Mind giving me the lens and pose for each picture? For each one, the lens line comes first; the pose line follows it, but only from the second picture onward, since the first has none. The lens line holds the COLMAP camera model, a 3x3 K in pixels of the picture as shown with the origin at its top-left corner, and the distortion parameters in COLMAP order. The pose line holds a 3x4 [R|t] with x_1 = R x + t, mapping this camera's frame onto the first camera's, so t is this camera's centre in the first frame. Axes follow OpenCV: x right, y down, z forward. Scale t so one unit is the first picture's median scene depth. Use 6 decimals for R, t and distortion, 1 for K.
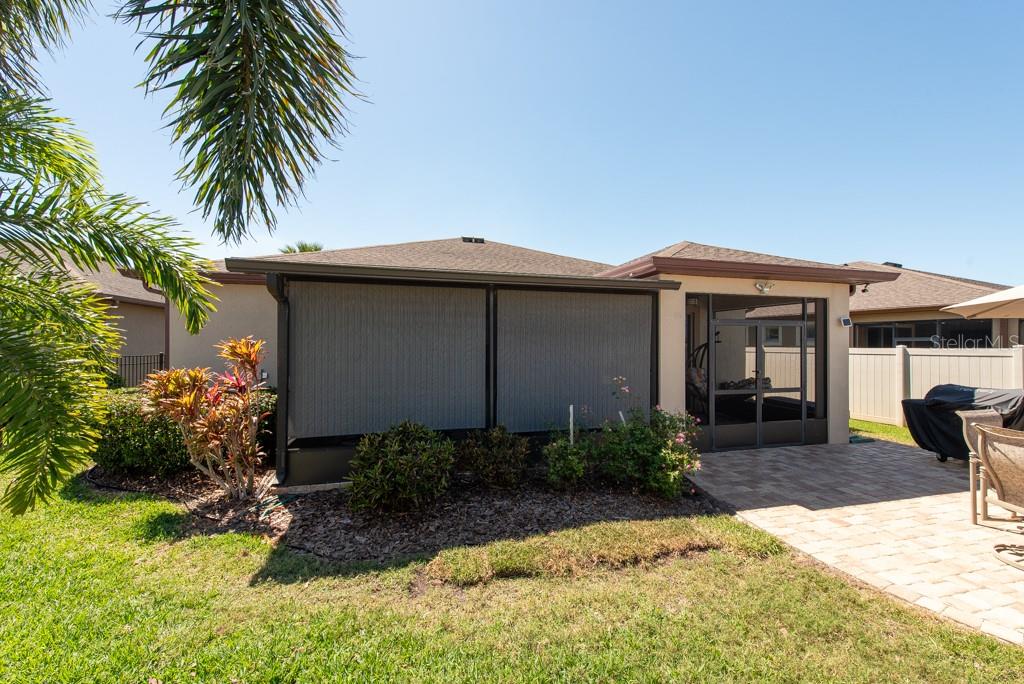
lens RADIAL K [[399.6, 0, 512.2], [0, 399.6, 343.3], [0, 0, 1]] dist [0.015983, -0.004069]
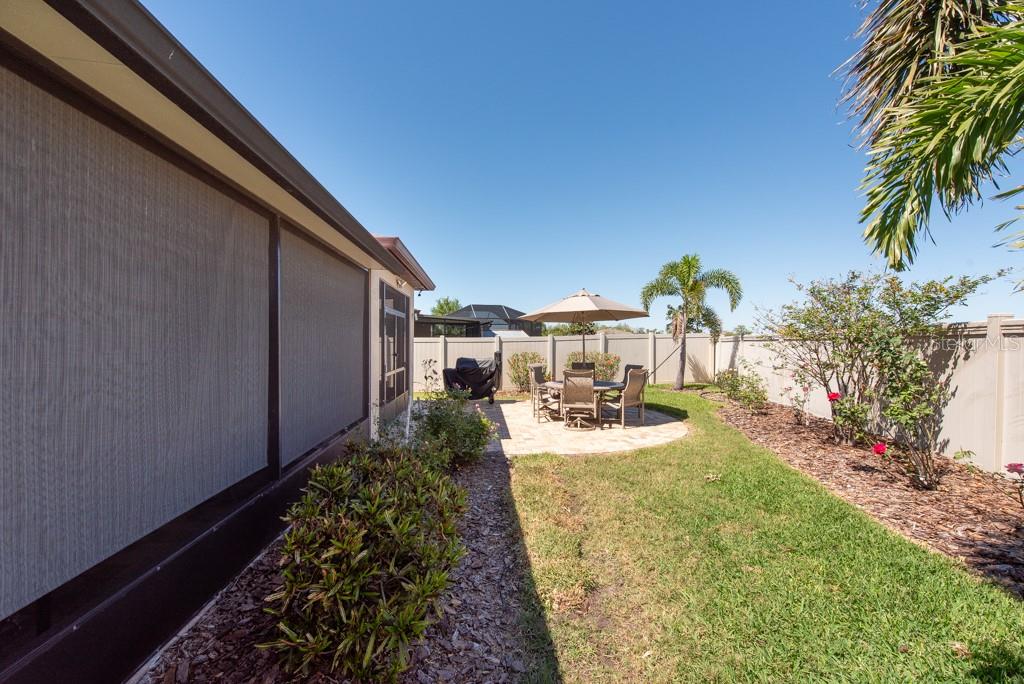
lens RADIAL K [[399.6, 0, 512.2], [0, 399.6, 343.3], [0, 0, 1]] dist [0.015983, -0.004069]
pose [[0.167887, -0.005333, 0.985792, -0.514034], [-0.007802, 0.999947, 0.006739, 0.028955], [-0.985775, -0.008822, 0.167837, 0.514695]]
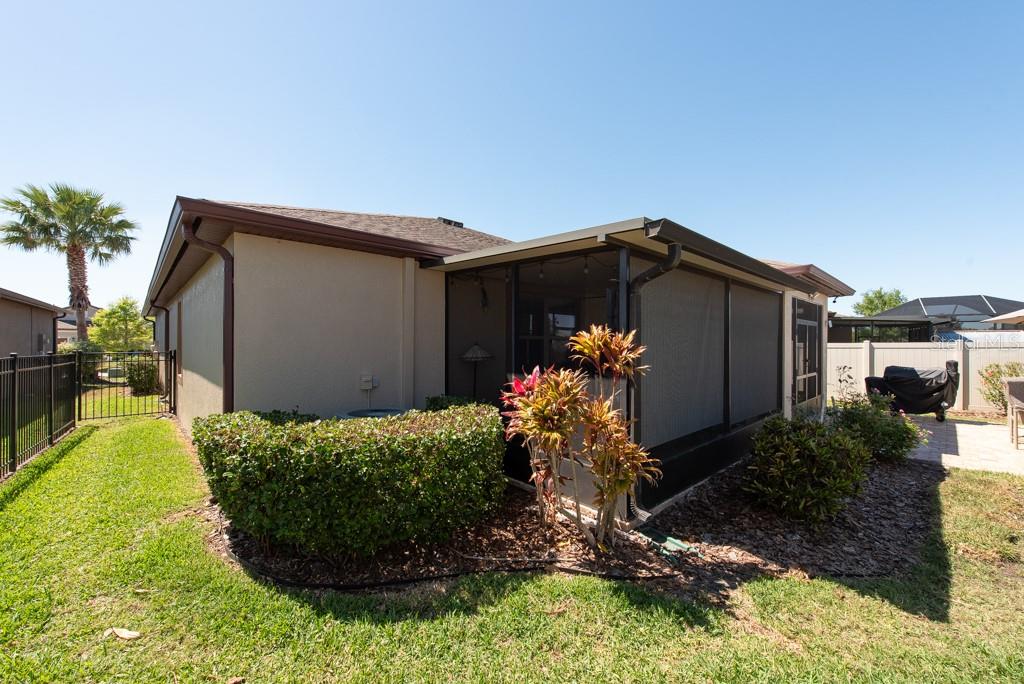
lens RADIAL K [[399.6, 0, 512.2], [0, 399.6, 343.3], [0, 0, 1]] dist [0.015983, -0.004069]
pose [[0.878607, 0.000048, 0.477545, -0.909650], [-0.003377, 0.999976, 0.006112, 0.010866], [-0.477533, -0.006983, 0.878586, 0.344607]]
